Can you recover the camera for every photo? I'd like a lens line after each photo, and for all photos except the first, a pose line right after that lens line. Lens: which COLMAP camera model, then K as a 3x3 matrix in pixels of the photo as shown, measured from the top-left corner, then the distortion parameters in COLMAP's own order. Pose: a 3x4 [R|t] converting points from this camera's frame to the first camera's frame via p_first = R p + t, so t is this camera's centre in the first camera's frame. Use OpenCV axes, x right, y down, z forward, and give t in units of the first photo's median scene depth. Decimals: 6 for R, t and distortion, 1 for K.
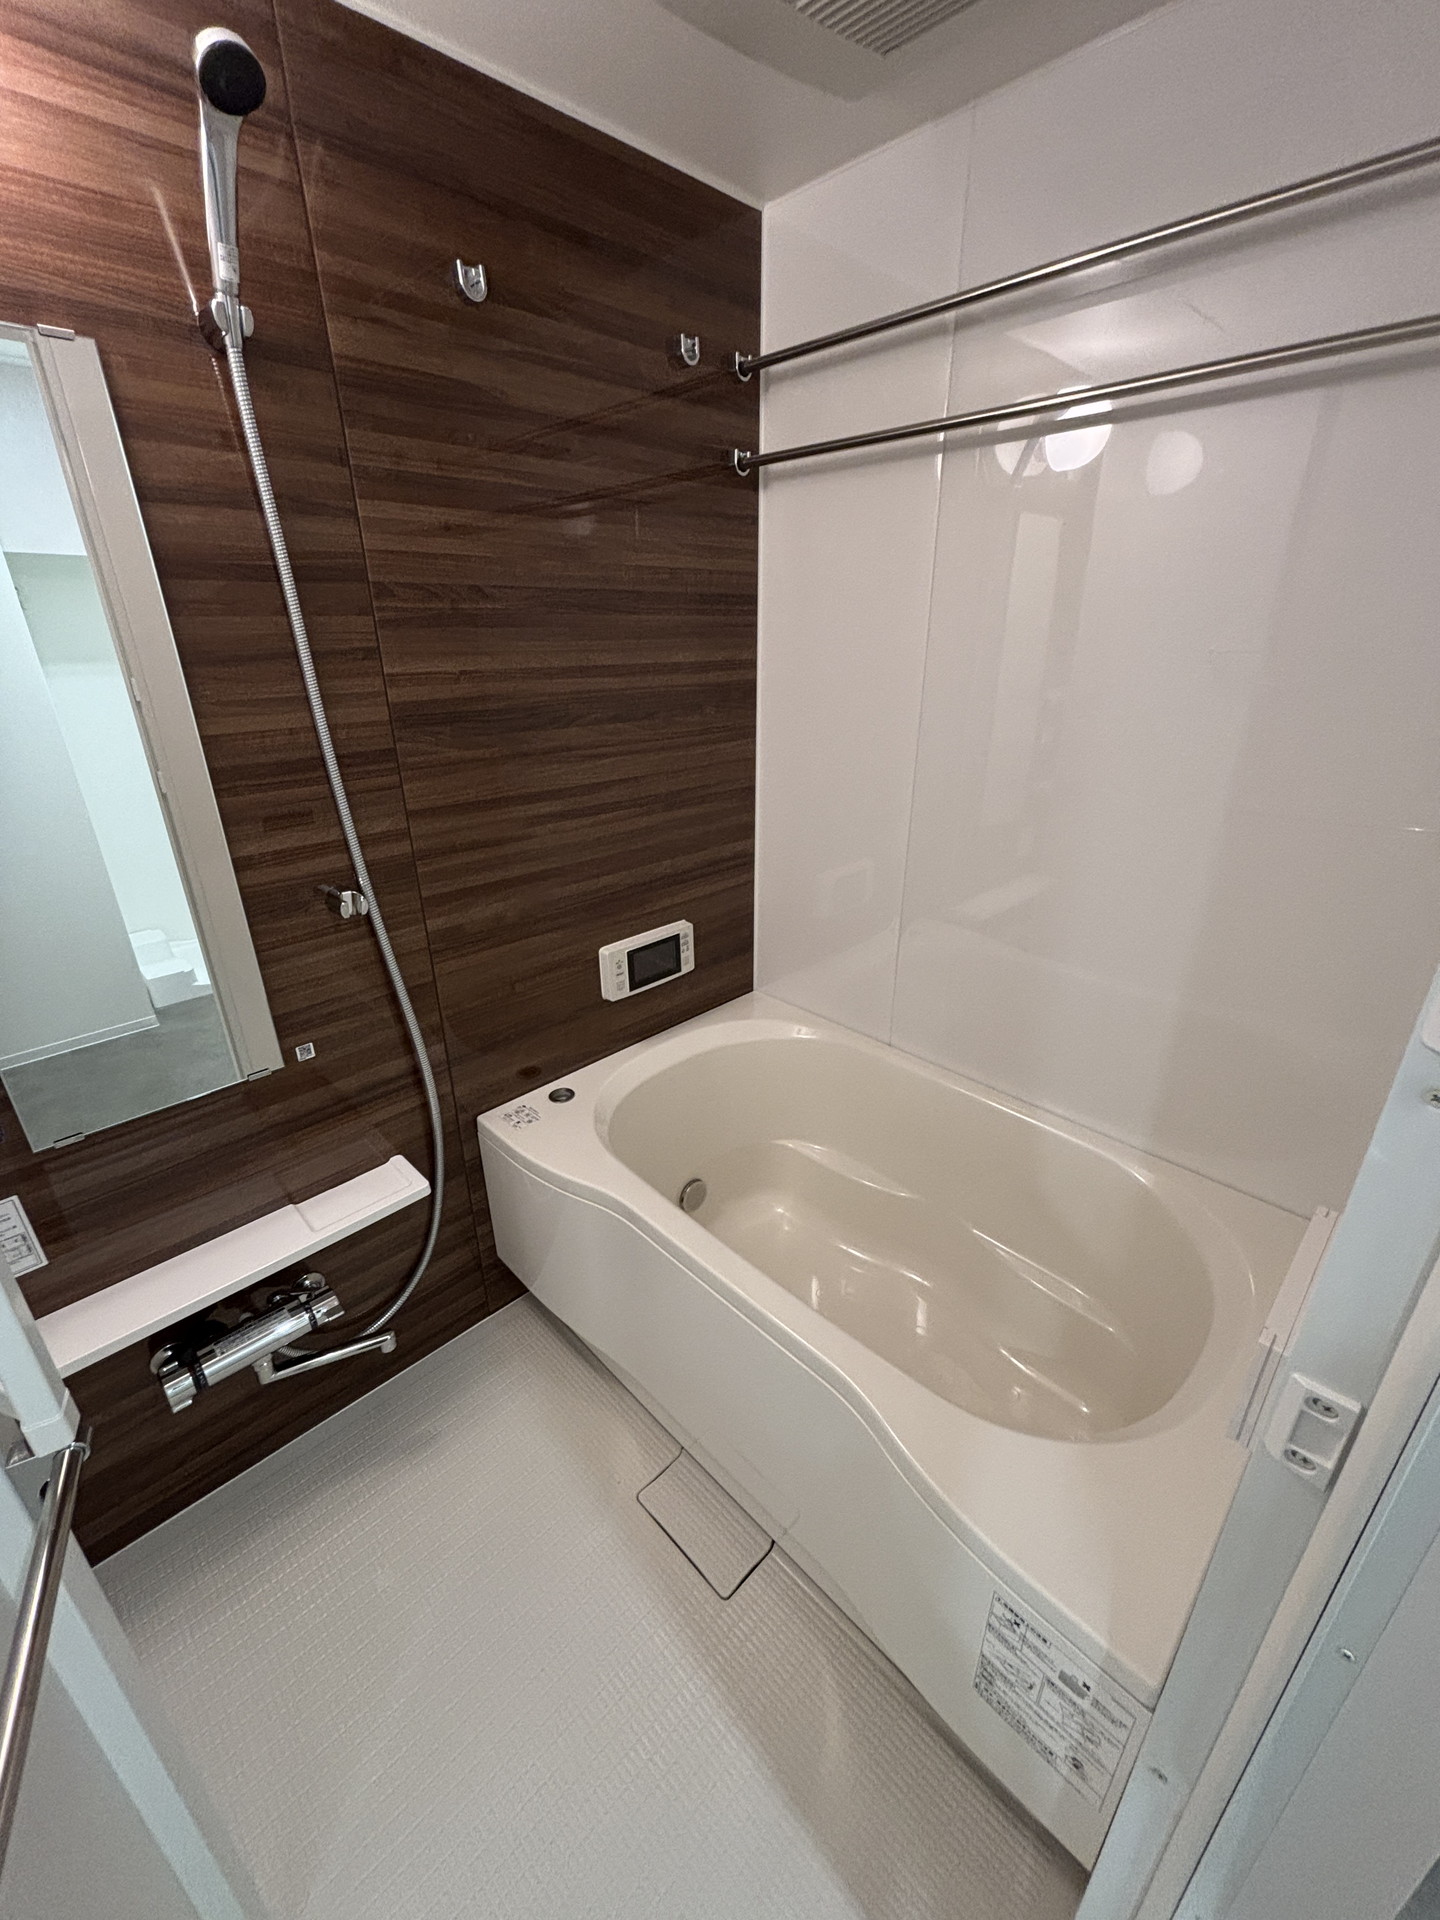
lens RADIAL K [[770.7, 0, 723.8], [0, 770.7, 953.6], [0, 0, 1]] dist [0.000285, -0.000054]
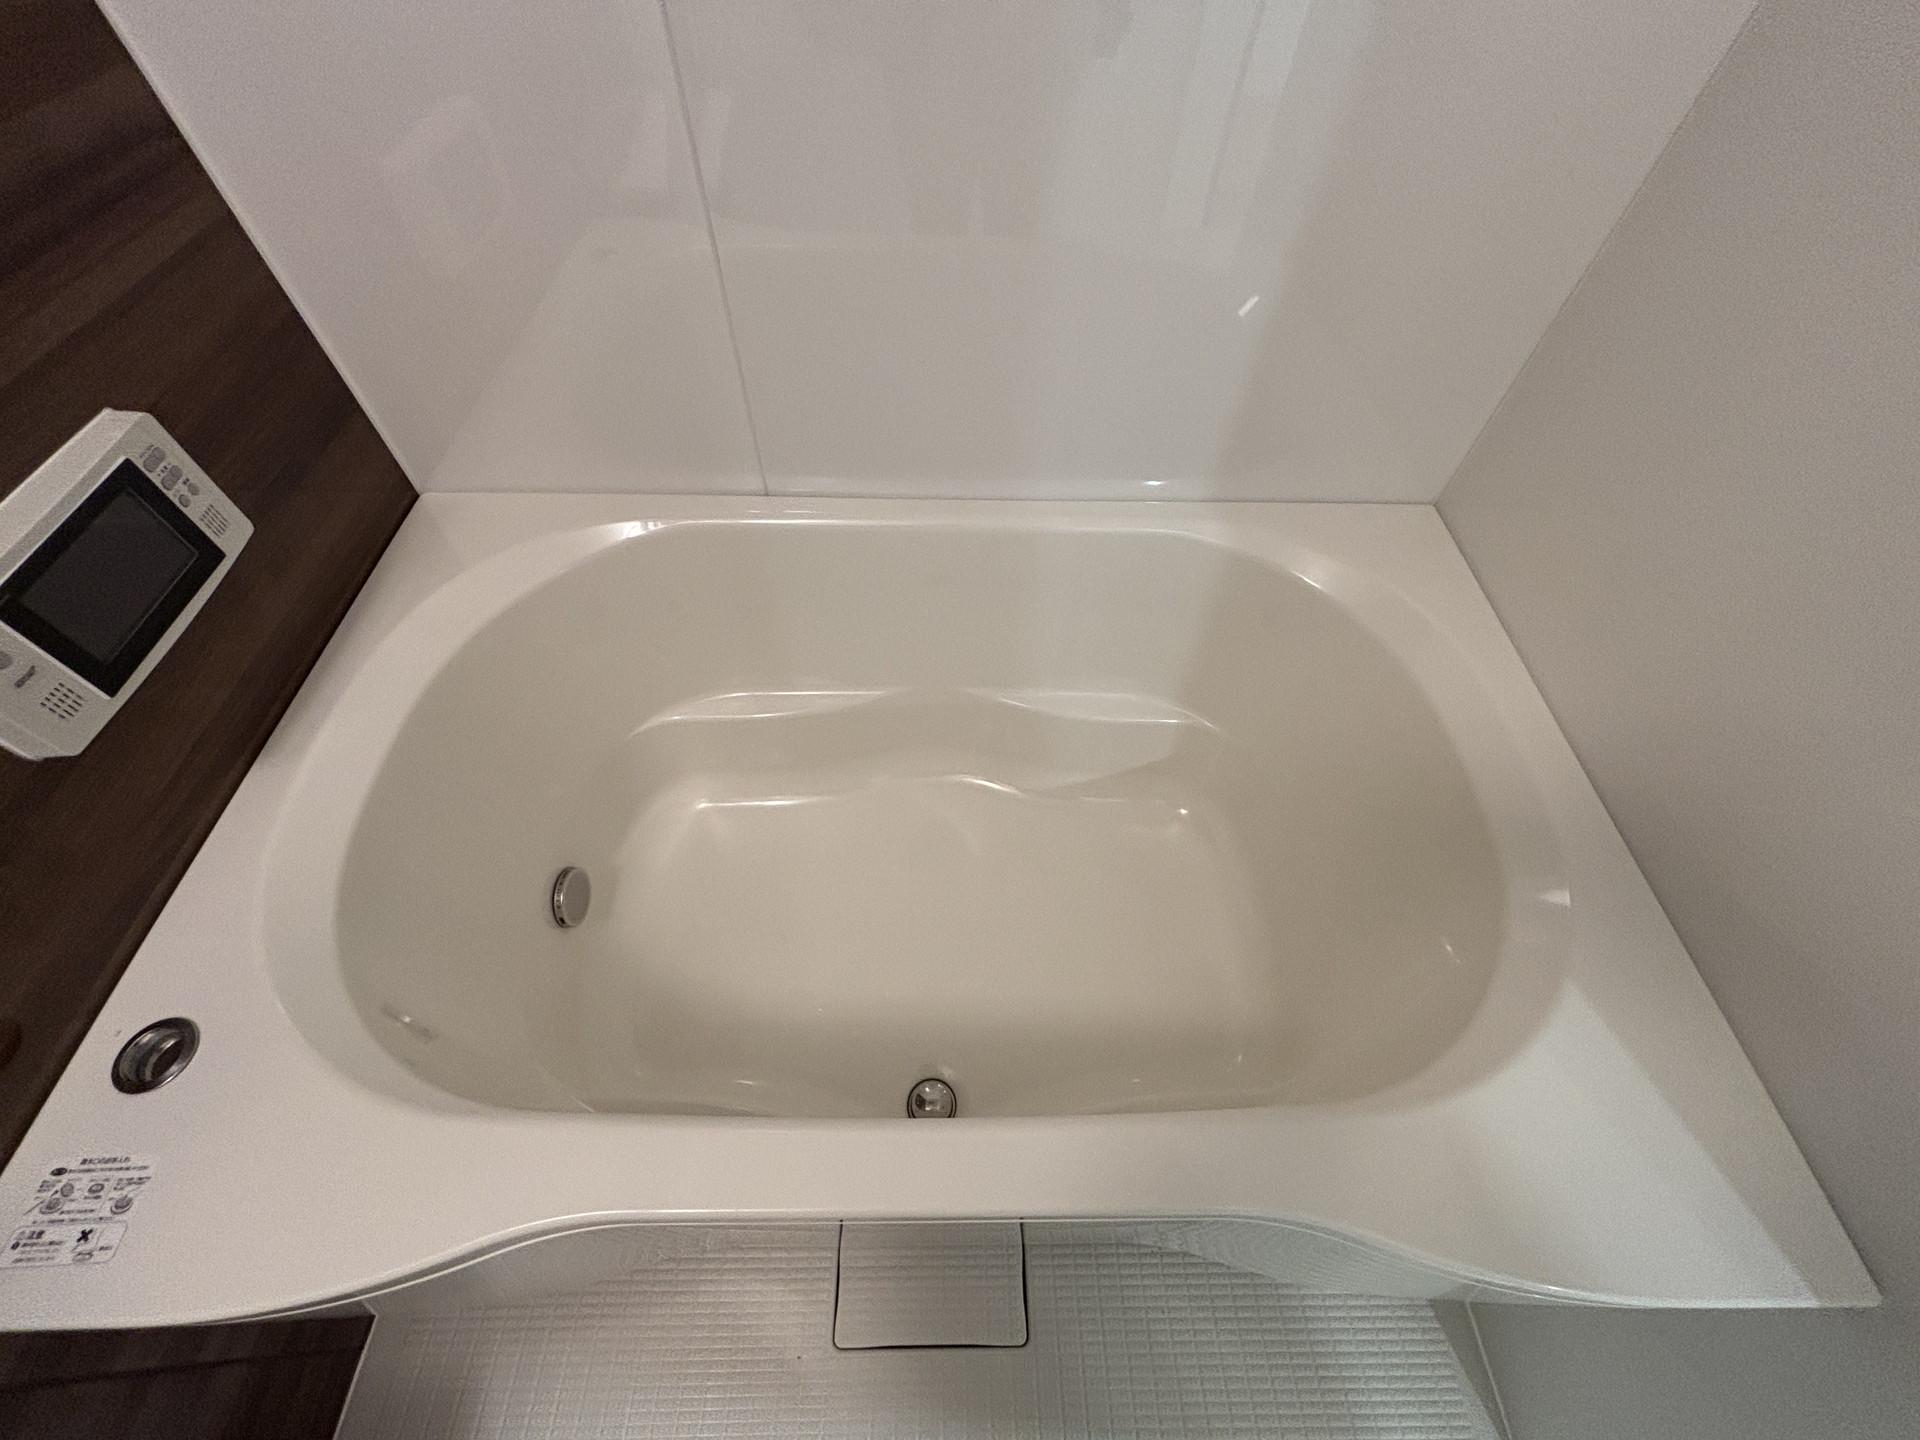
lens RADIAL K [[770.7, 0, 964.6], [0, 770.7, 730.3], [0, 0, 1]] dist [0.000285, -0.000054]
pose [[0.687043, -0.572782, 0.447094, -0.025760], [0.252157, 0.765017, 0.592593, -0.040904], [-0.681461, -0.294399, 0.670030, 0.500574]]
